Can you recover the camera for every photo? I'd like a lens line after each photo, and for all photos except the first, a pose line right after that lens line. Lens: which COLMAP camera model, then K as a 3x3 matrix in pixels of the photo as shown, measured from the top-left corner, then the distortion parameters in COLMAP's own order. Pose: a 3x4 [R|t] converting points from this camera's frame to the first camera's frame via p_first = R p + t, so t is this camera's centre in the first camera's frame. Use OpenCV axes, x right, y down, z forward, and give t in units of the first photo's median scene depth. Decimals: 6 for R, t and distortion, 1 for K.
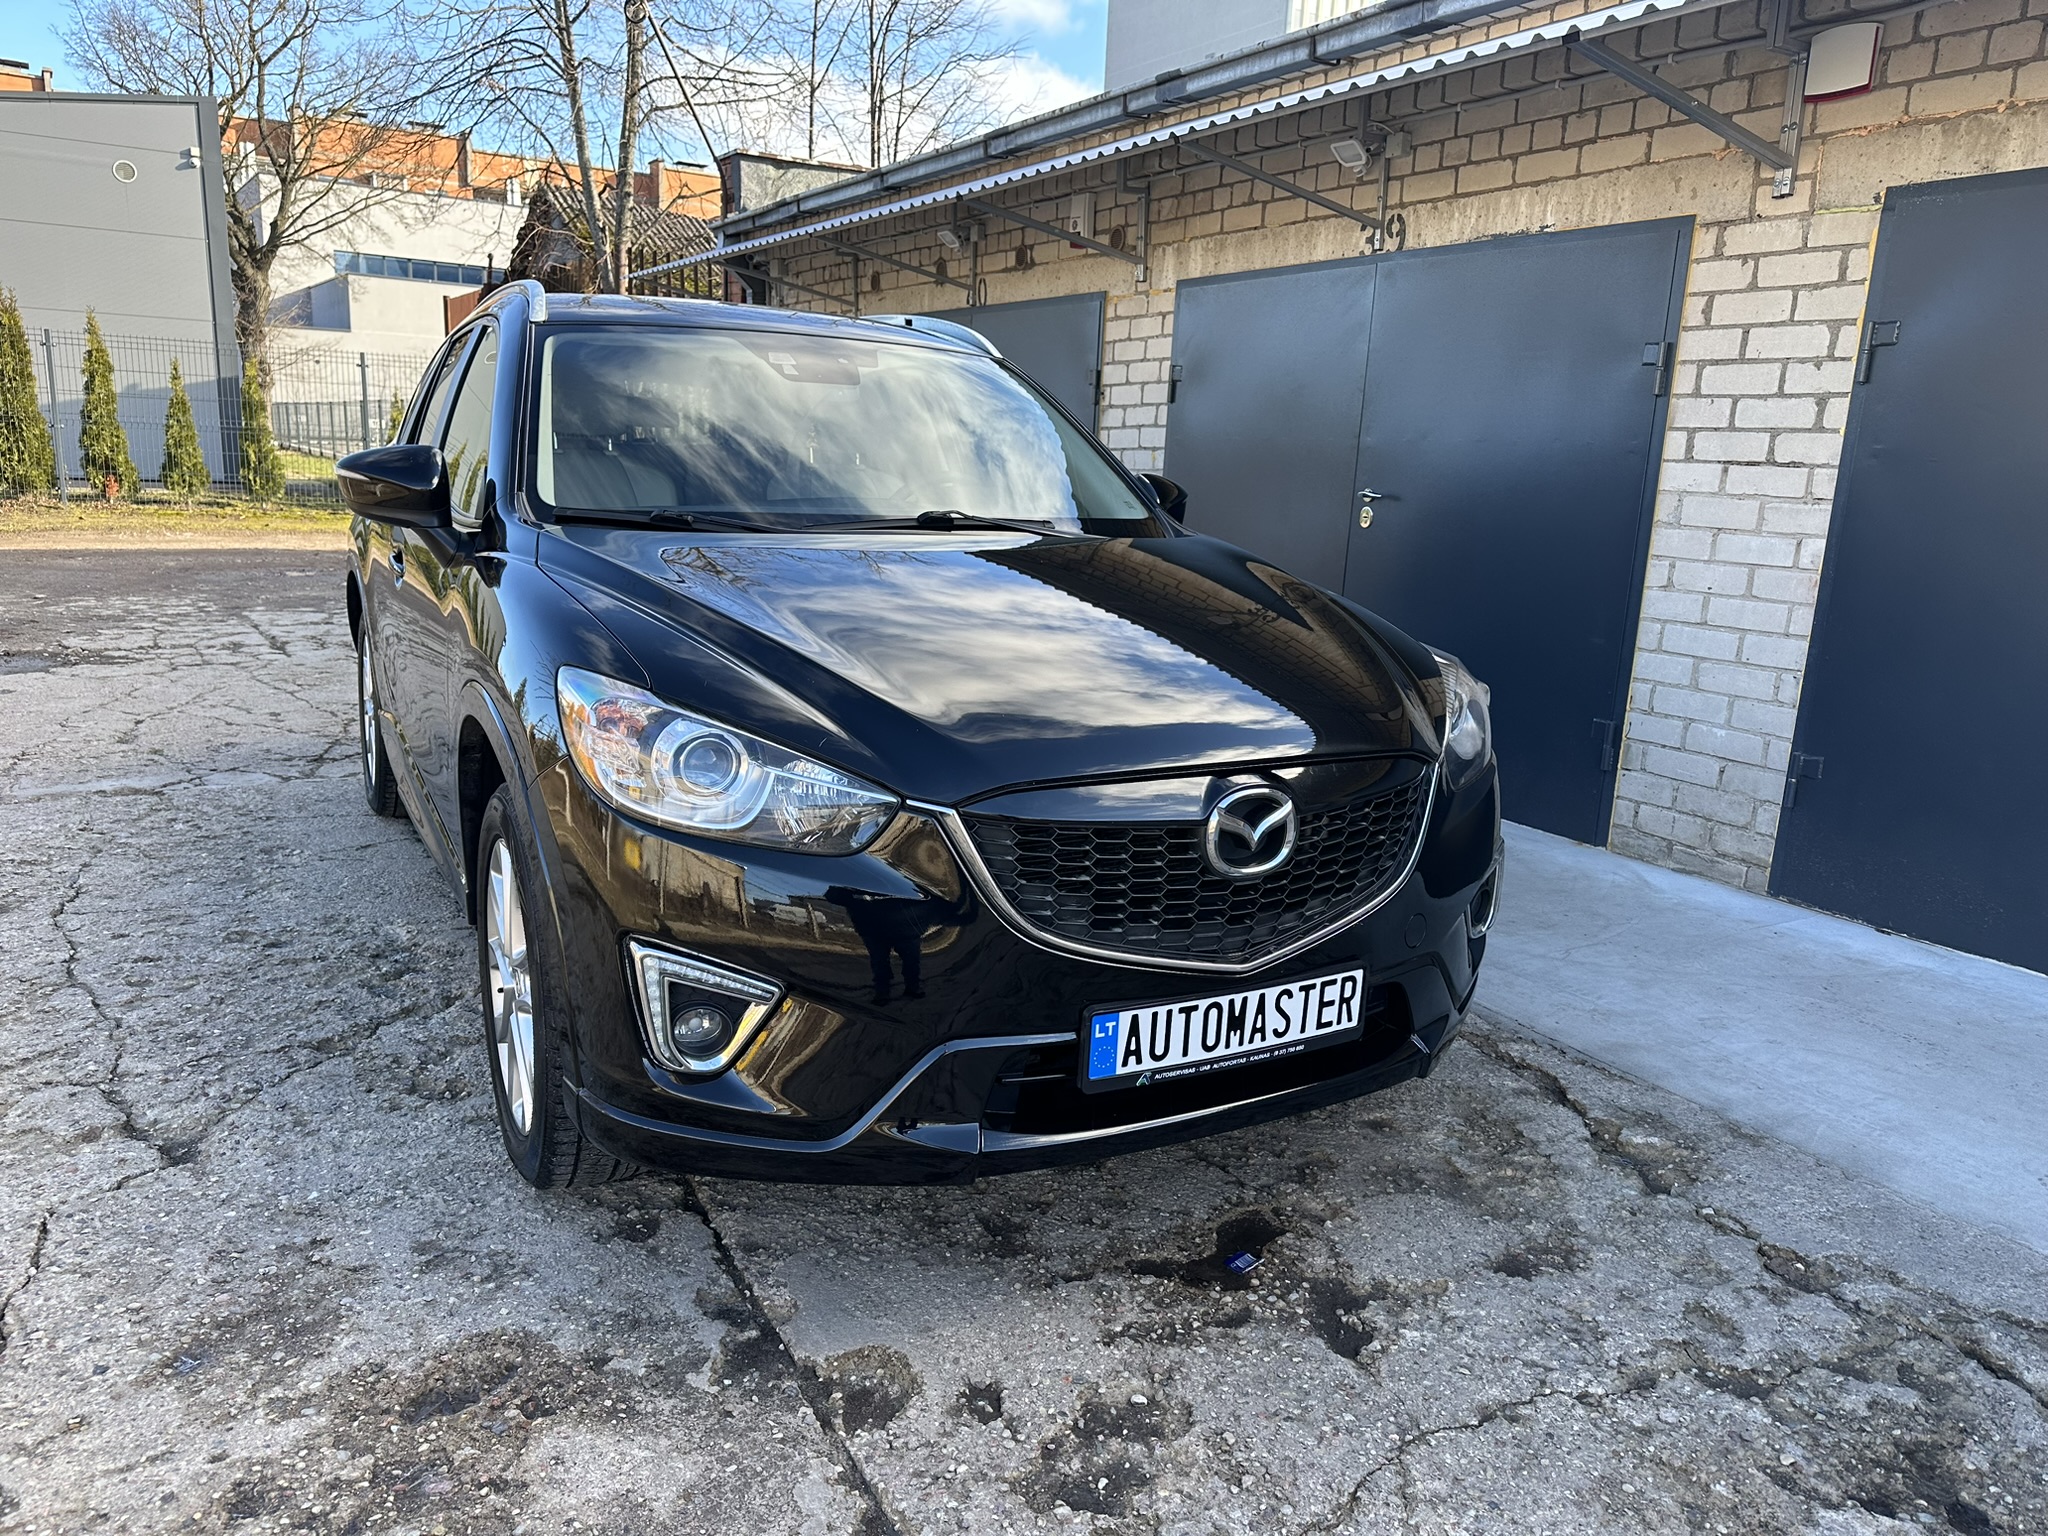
lens RADIAL K [[1444.8, 0, 1016.9], [0, 1444.8, 759.6], [0, 0, 1]] dist [0.062039, -0.076115]
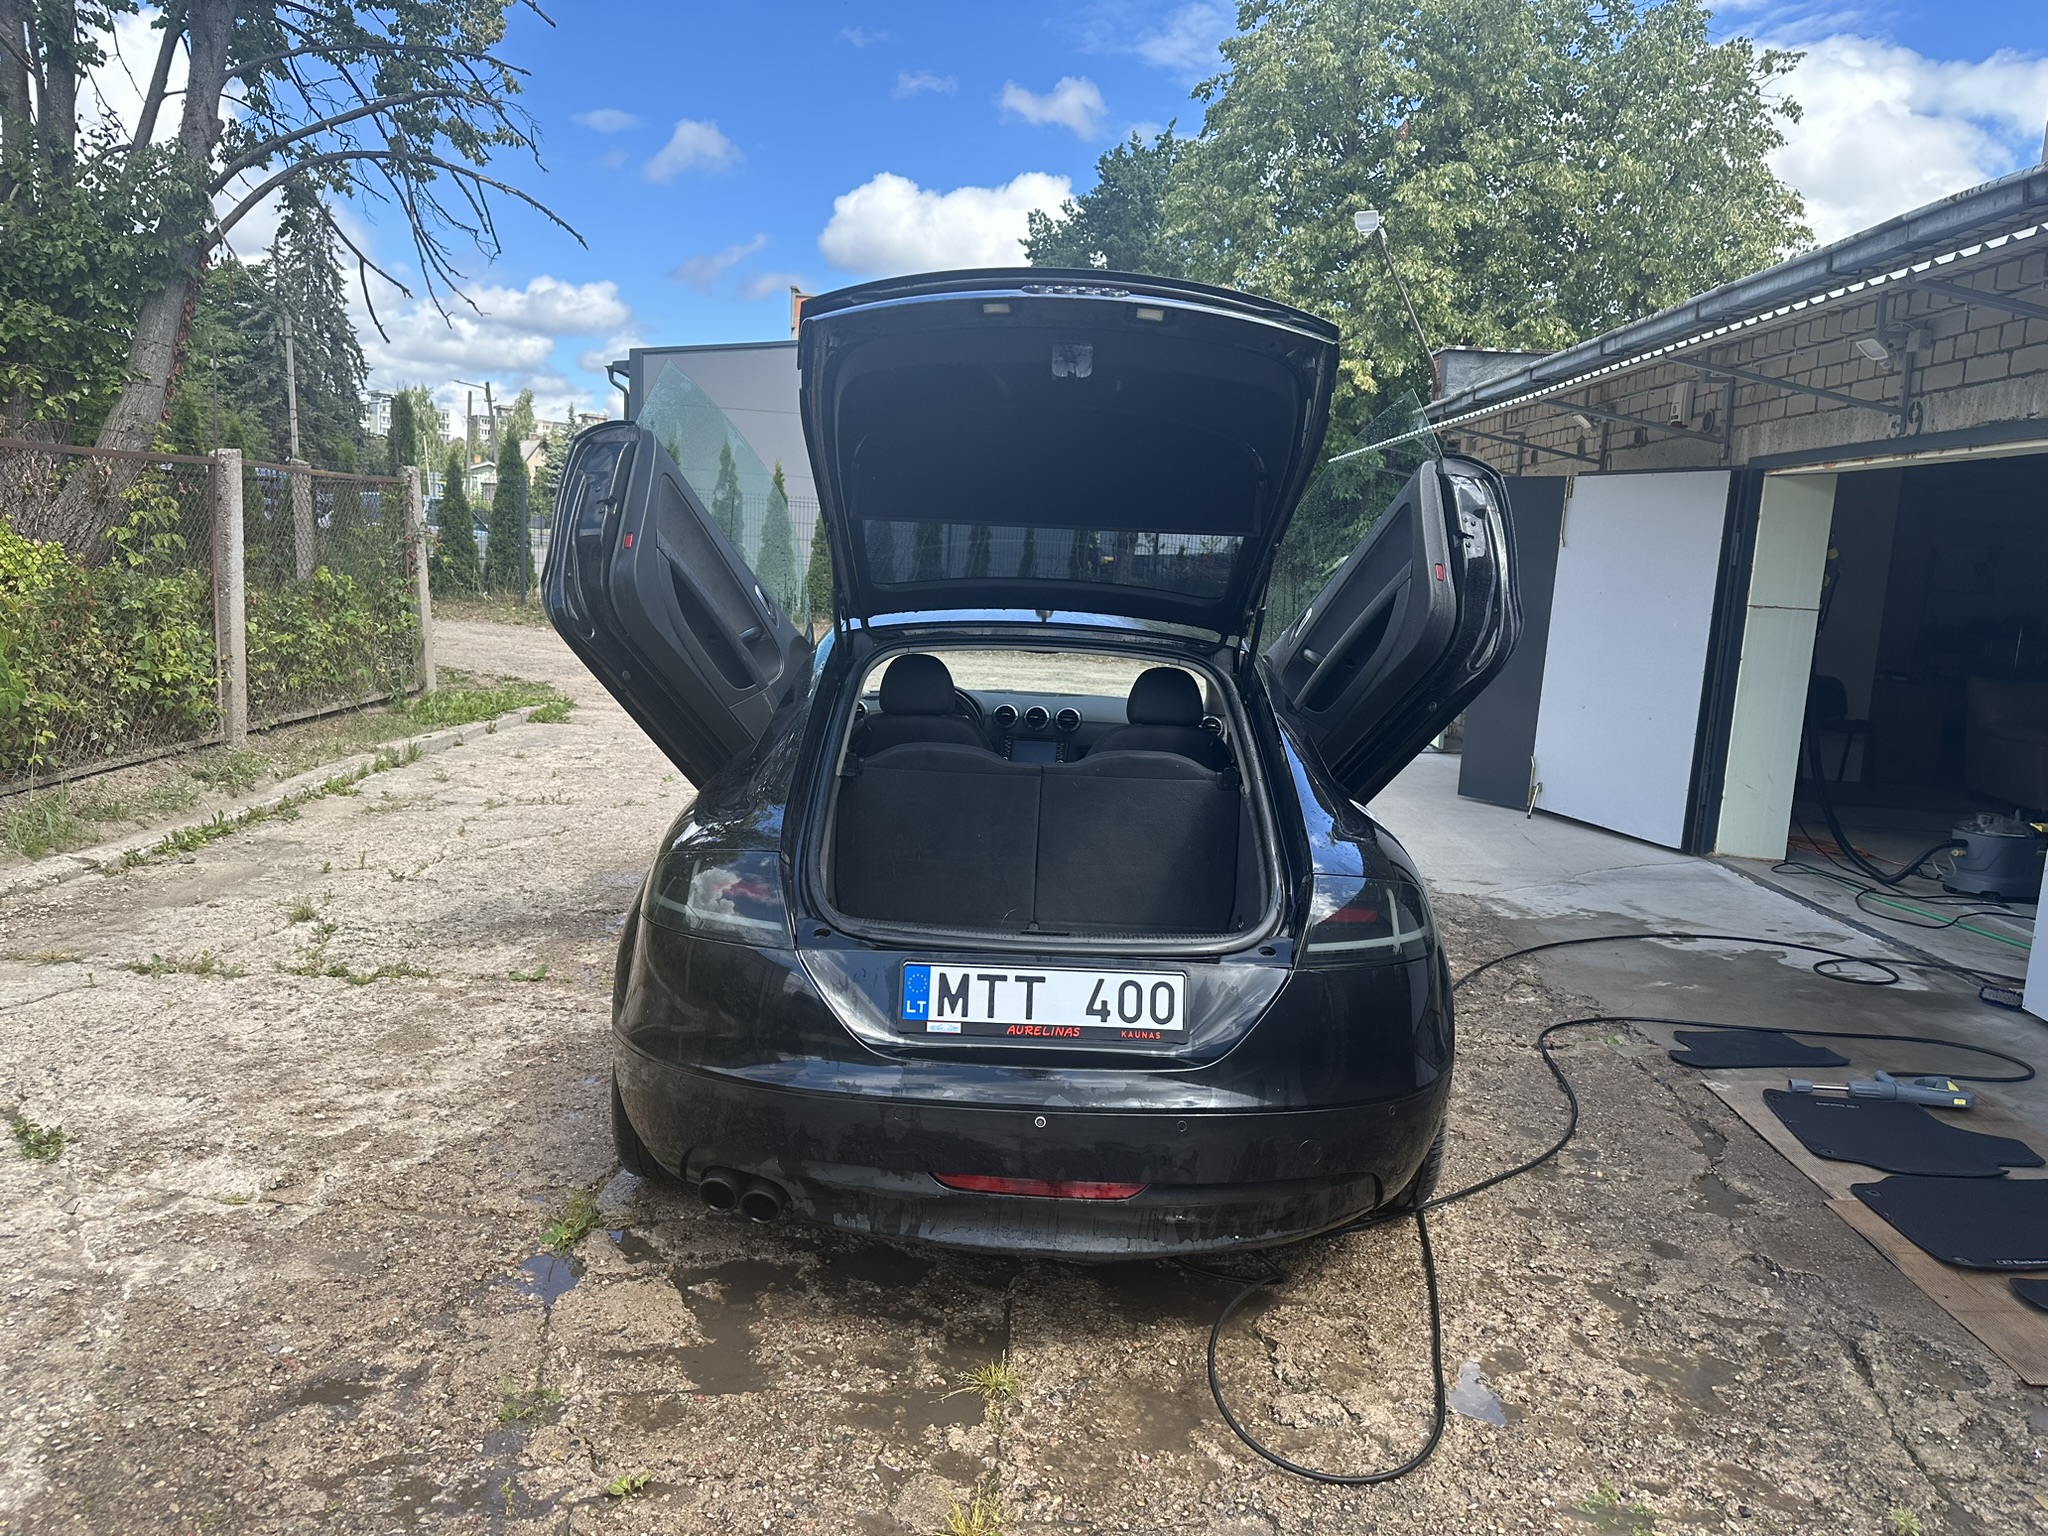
lens RADIAL K [[1444.8, 0, 1016.9], [0, 1444.8, 759.6], [0, 0, 1]] dist [0.062039, -0.076115]
pose [[0.846005, 0.060181, -0.529768, 0.123244], [-0.107580, 0.992441, -0.059058, 0.008892], [0.522210, 0.106956, 0.846084, -0.096147]]
